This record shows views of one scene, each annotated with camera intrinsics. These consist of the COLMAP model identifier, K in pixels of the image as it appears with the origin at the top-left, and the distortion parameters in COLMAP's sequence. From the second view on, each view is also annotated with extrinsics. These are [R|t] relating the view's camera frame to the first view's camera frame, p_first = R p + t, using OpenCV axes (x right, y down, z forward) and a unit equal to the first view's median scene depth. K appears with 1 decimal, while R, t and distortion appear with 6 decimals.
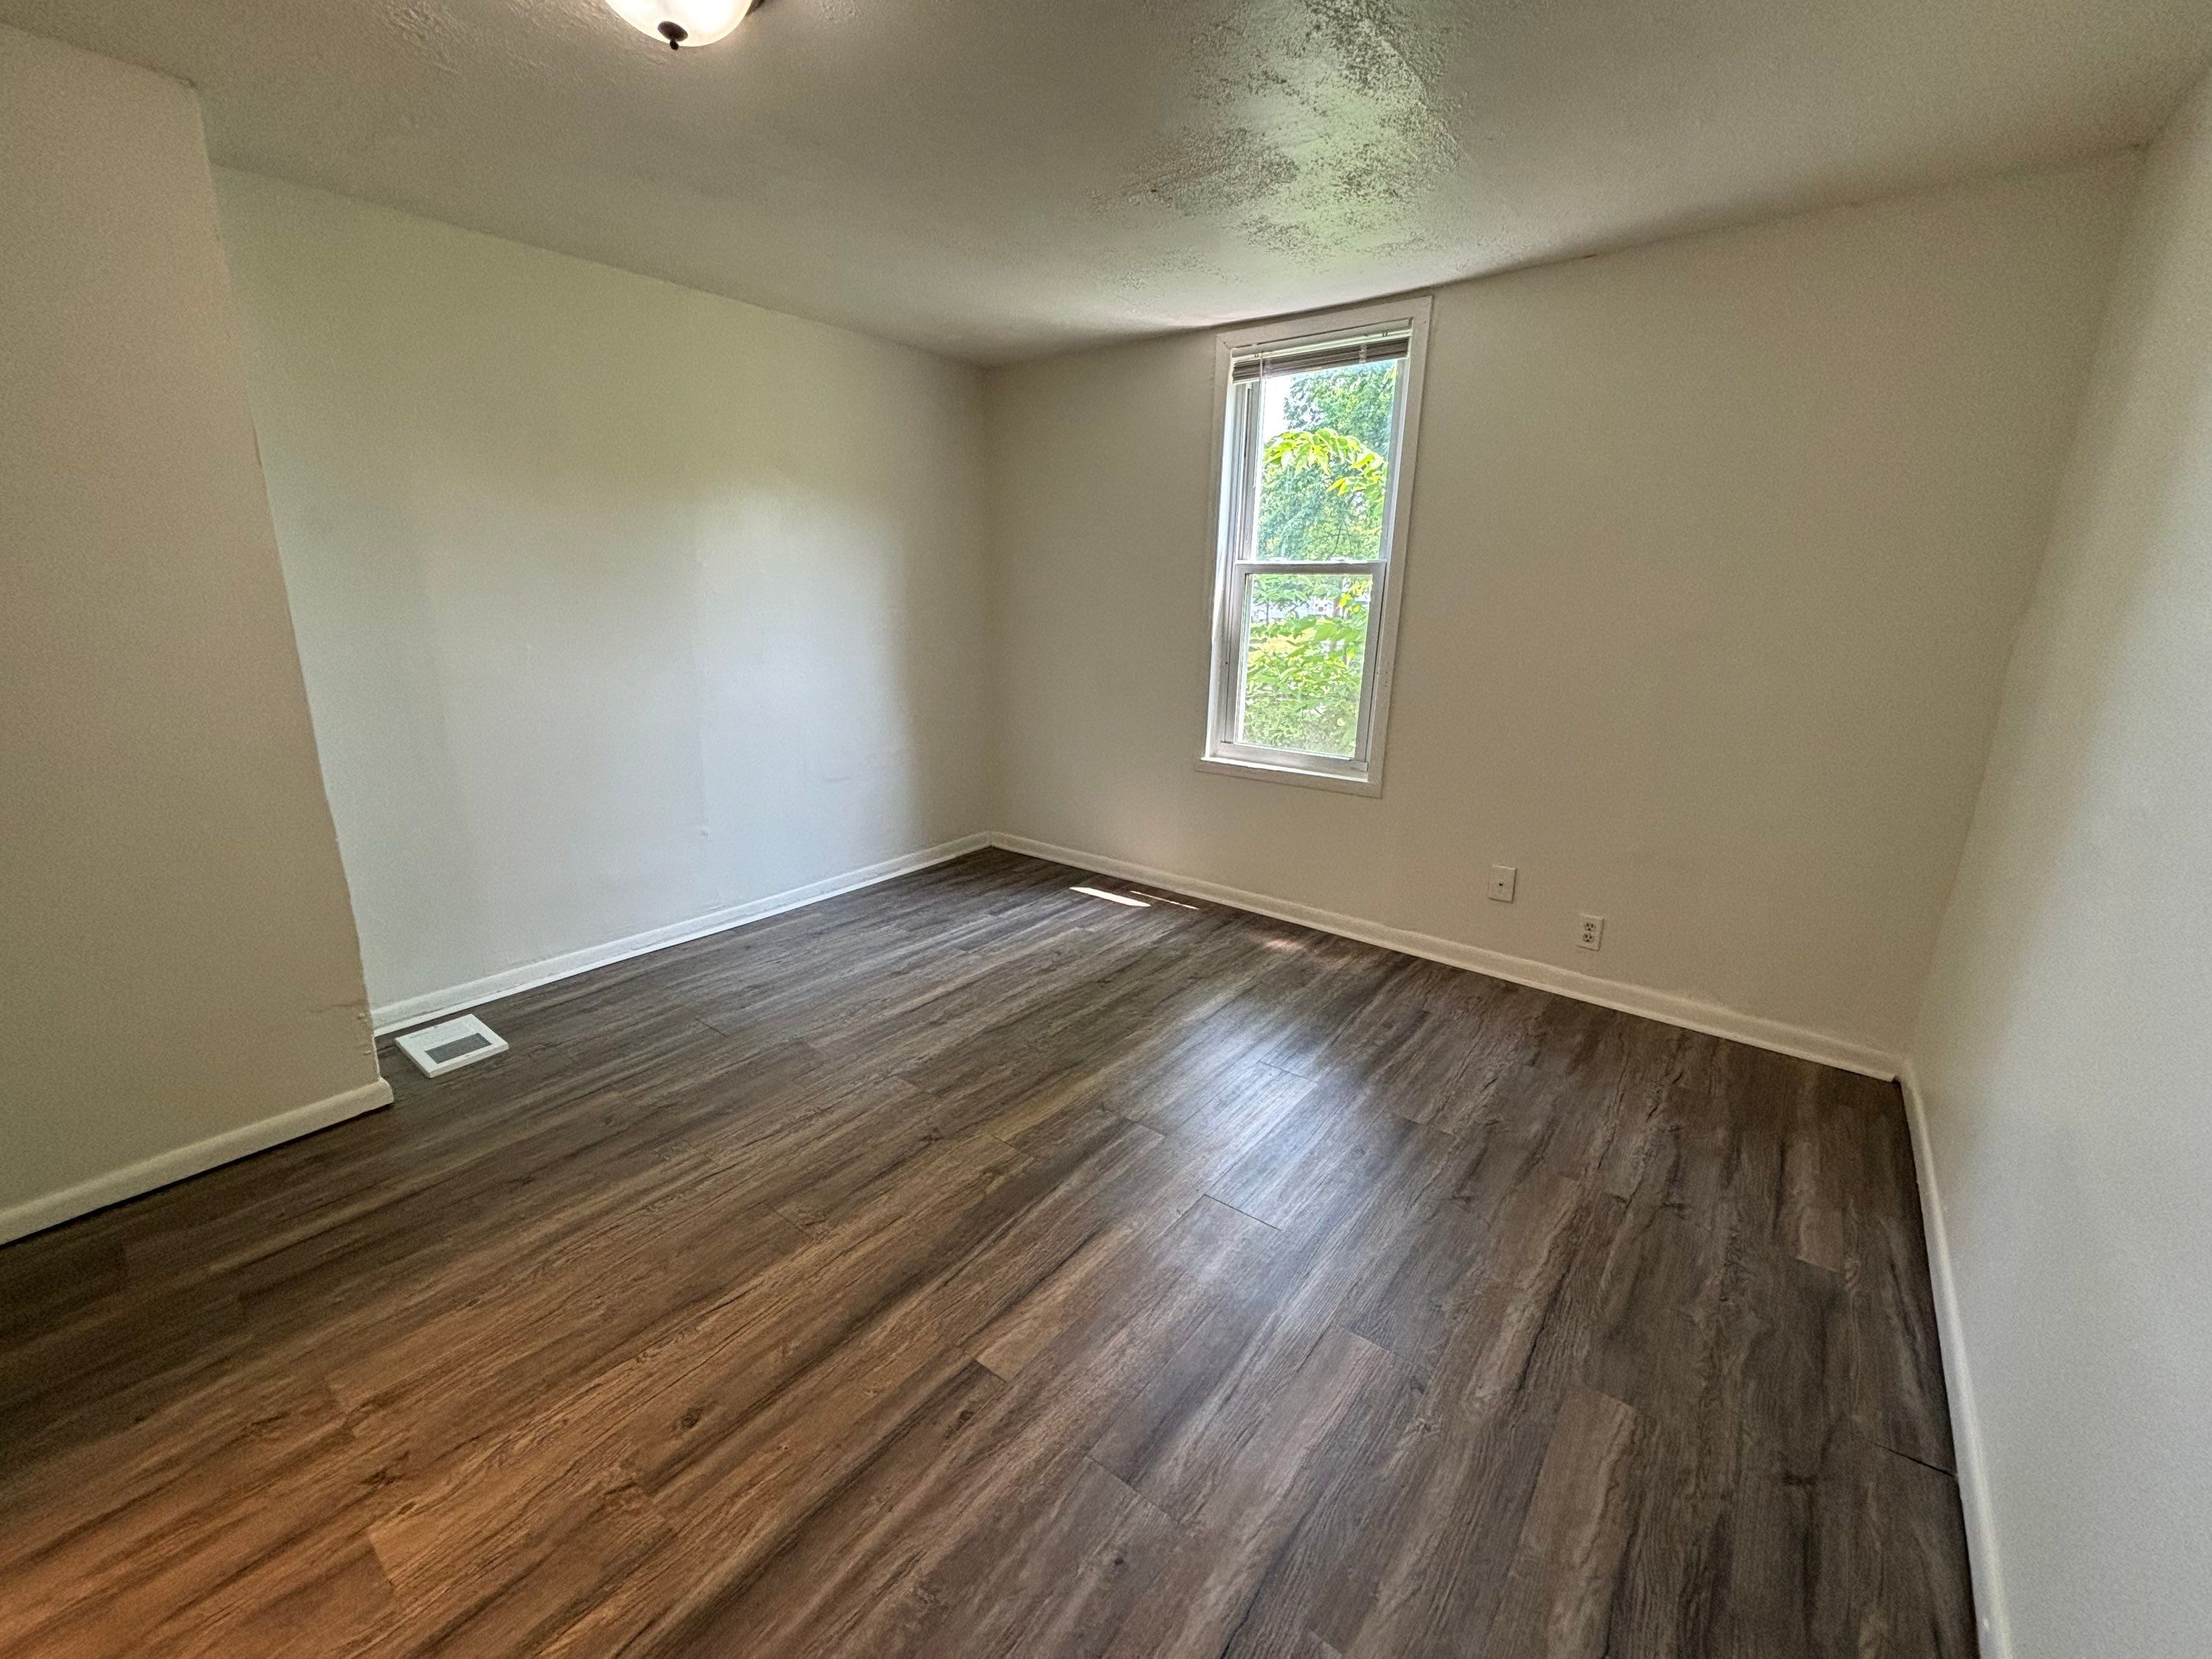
lens RADIAL K [[890.3, 0, 1104.8], [0, 890.3, 823.9], [0, 0, 1]] dist [-0.003237, -0.000515]
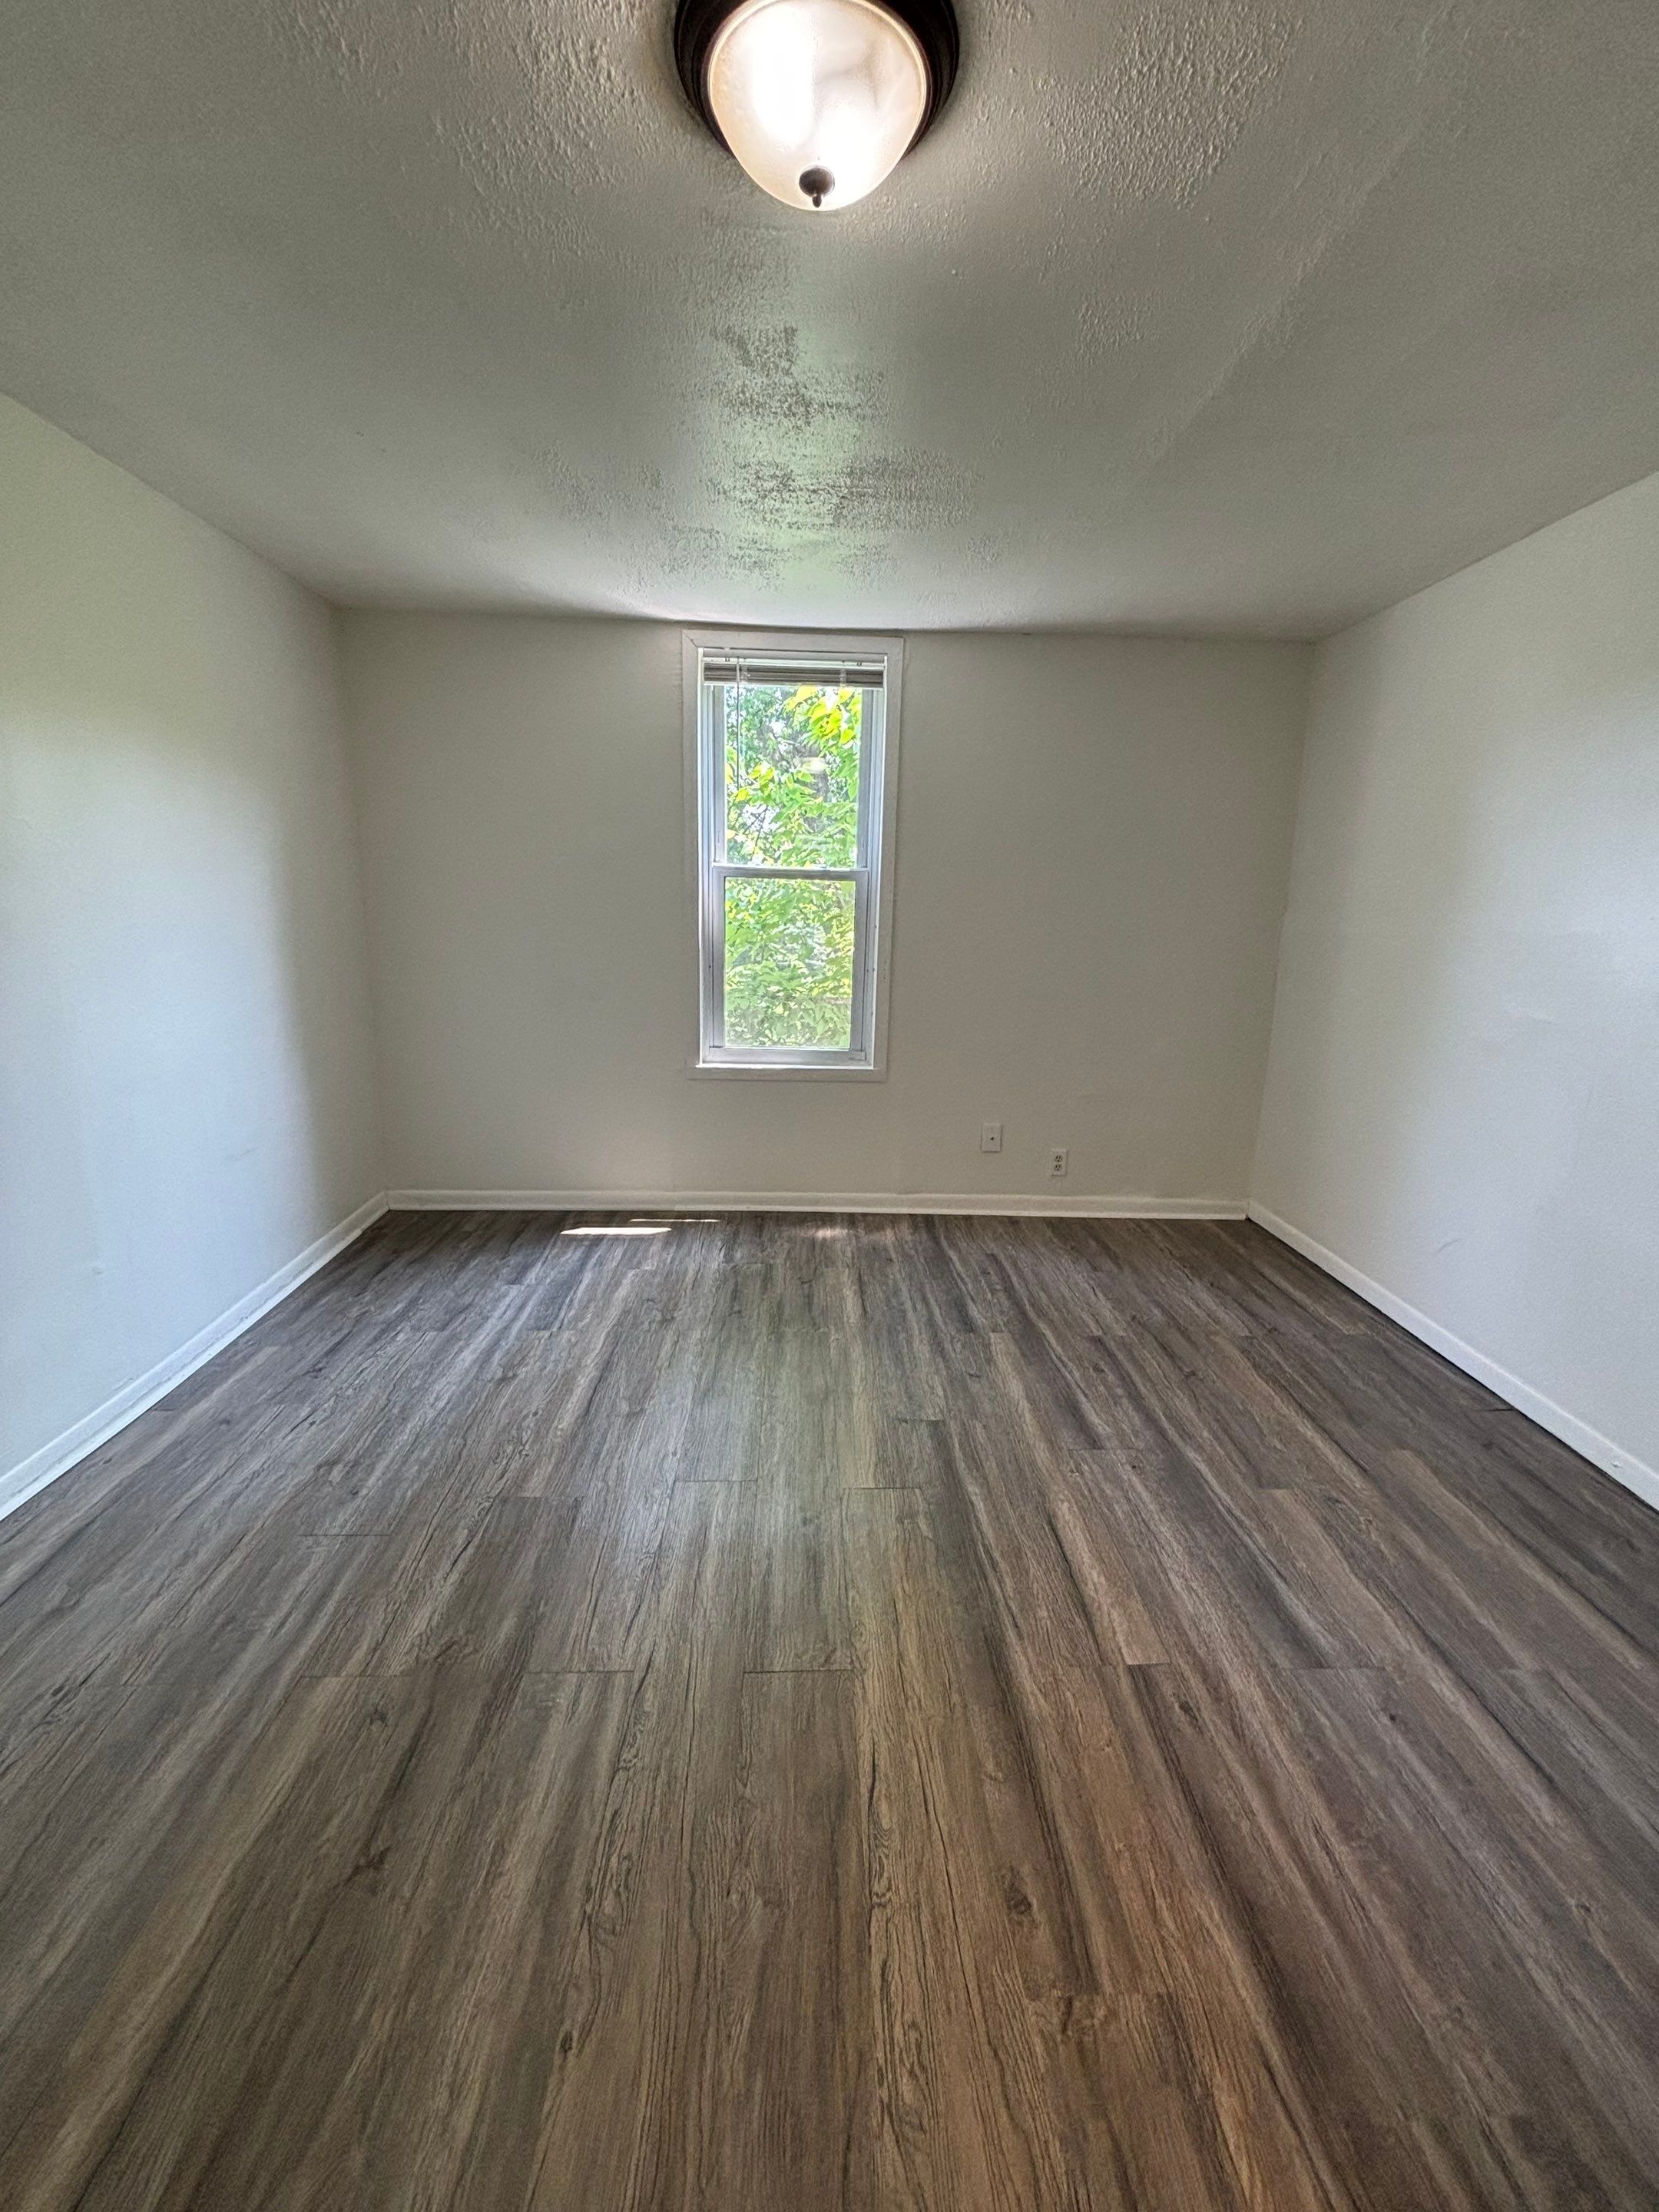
lens RADIAL K [[890.4, 0, 833.9], [0, 890.4, 1107.5], [0, 0, 1]] dist [-0.003237, -0.000515]
pose [[0.764195, -0.146180, 0.628202, -0.479176], [0.154978, 0.987060, 0.041157, -0.057465], [-0.626089, 0.065906, 0.776961, 0.197702]]
